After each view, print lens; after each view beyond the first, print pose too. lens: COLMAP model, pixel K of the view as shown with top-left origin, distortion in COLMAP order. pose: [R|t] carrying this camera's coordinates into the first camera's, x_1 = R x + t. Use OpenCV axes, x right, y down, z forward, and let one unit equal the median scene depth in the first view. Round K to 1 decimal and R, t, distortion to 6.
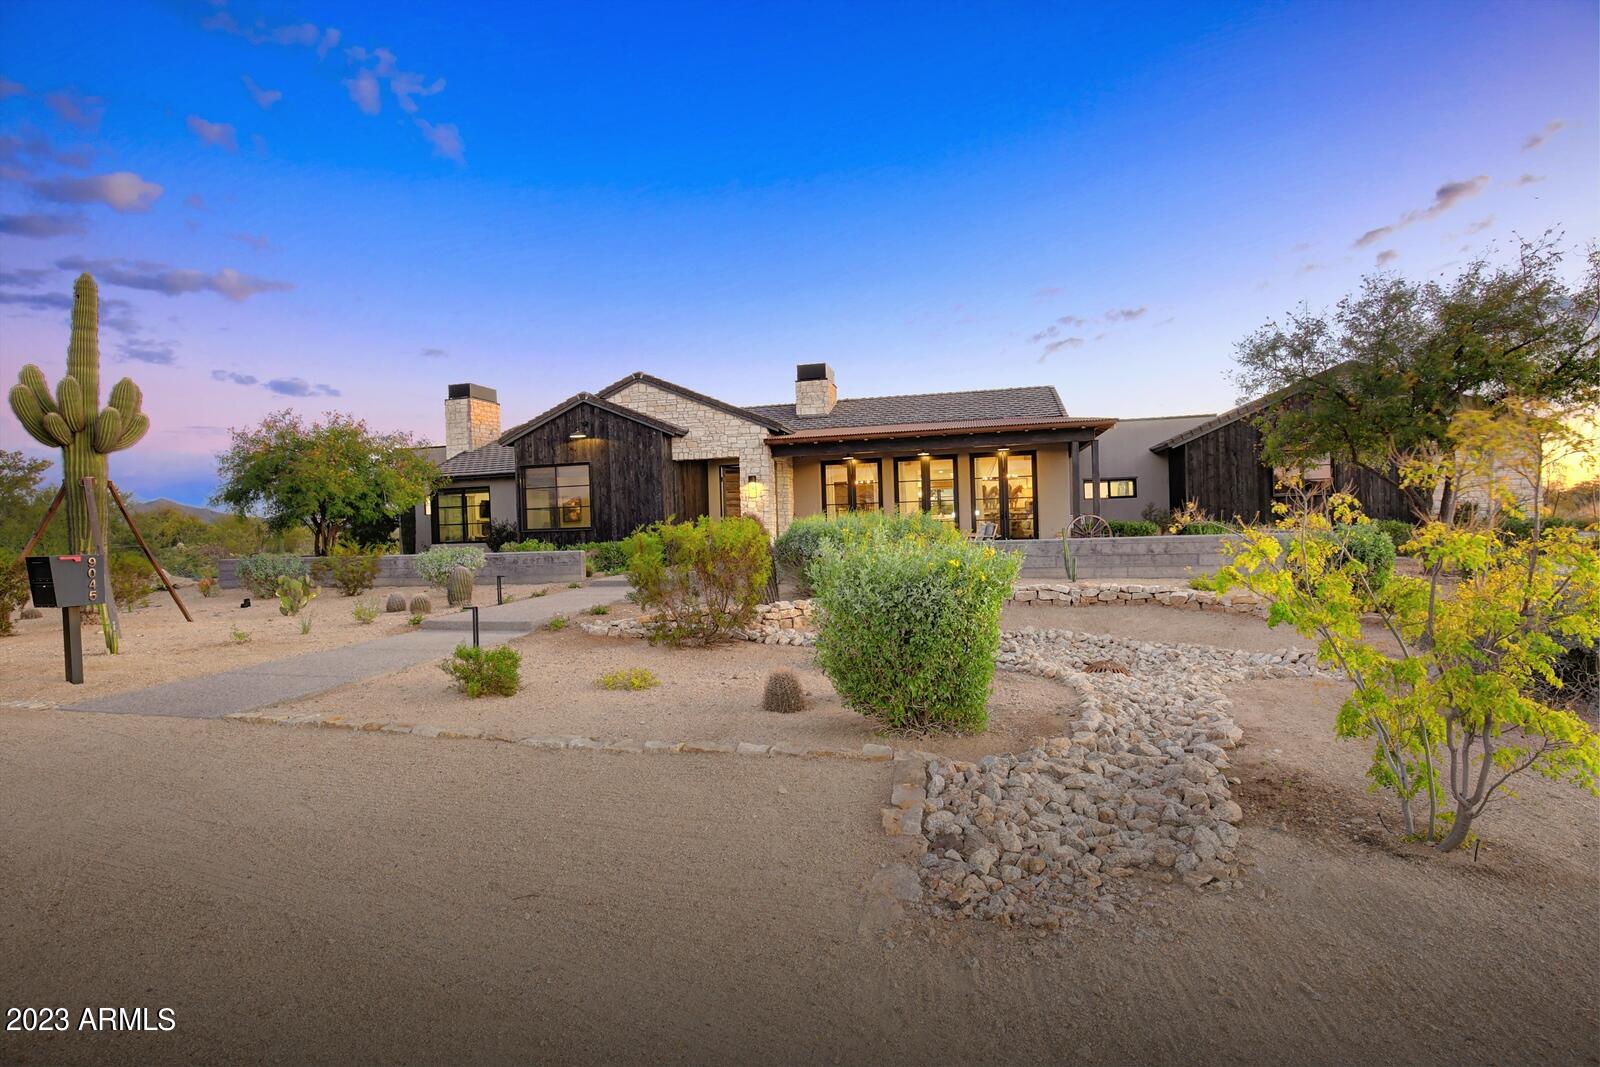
lens RADIAL K [[724.2, 0, 800.0], [0, 724.2, 533.5], [0, 0, 1]] dist [-0.027852, 0.000283]
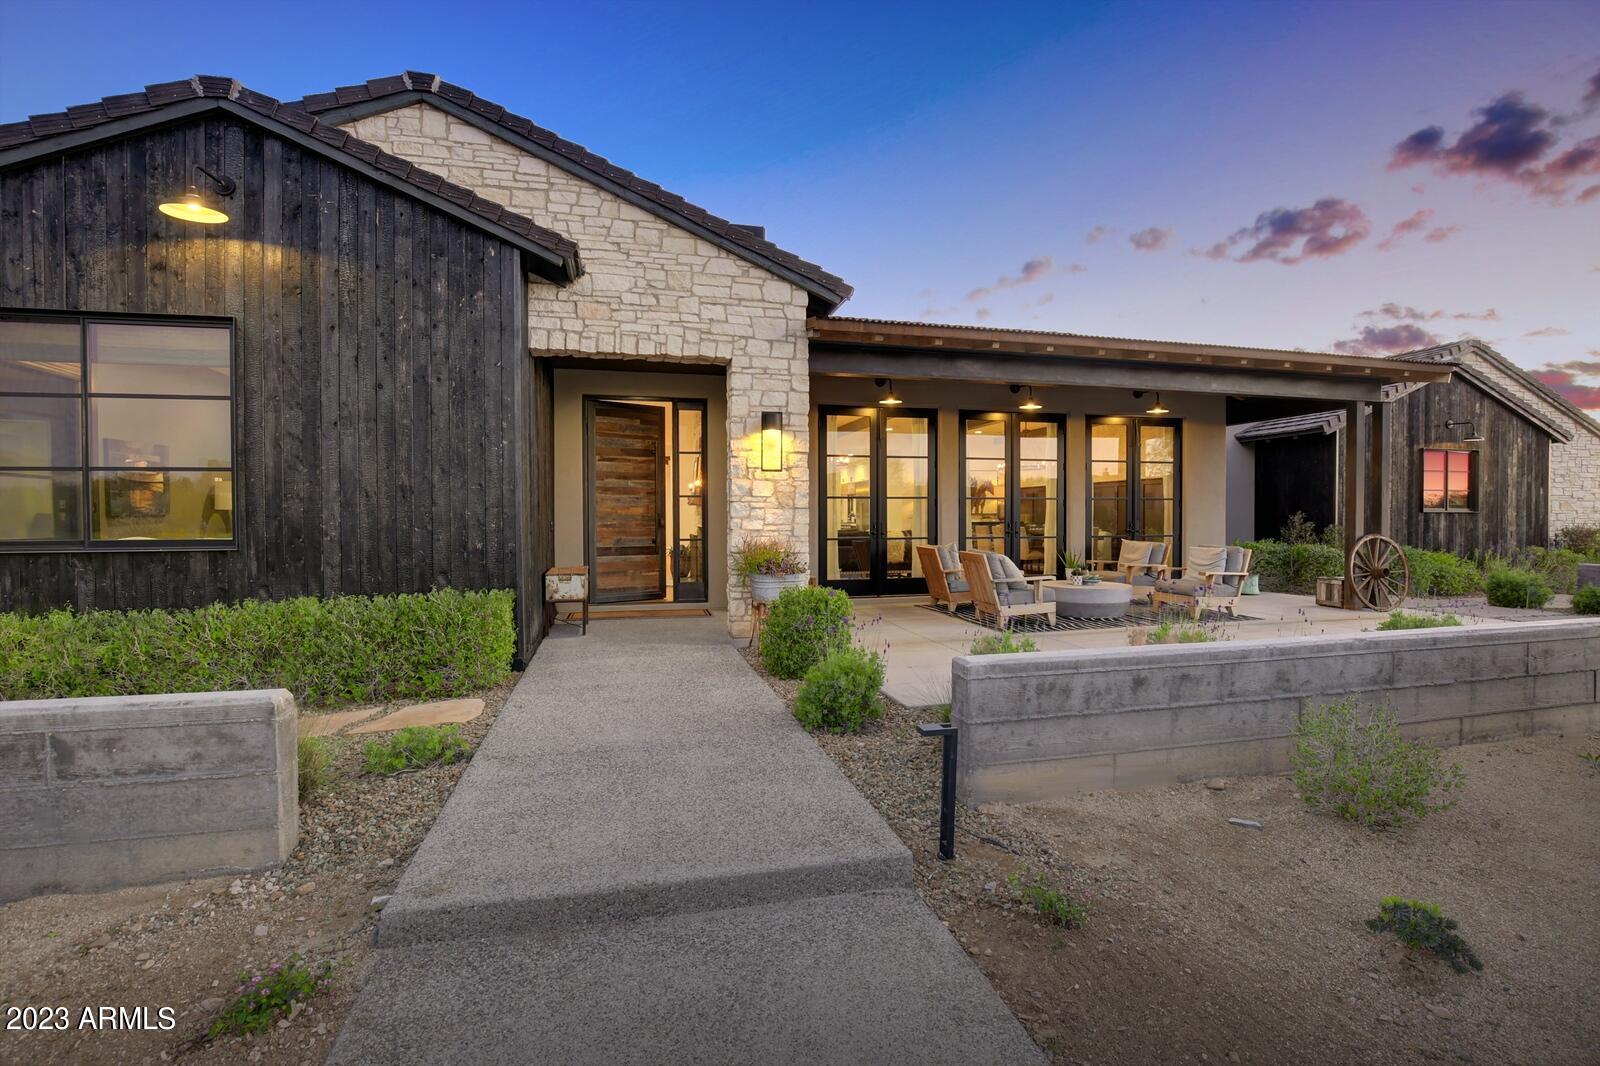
lens RADIAL K [[724.2, 0, 800.0], [0, 724.2, 533.0], [0, 0, 1]] dist [-0.027852, 0.000283]
pose [[0.887684, 0.017853, 0.460107, -0.220527], [-0.016874, 0.999838, -0.006241, -0.014109], [-0.460144, -0.002224, 0.887842, 0.643337]]
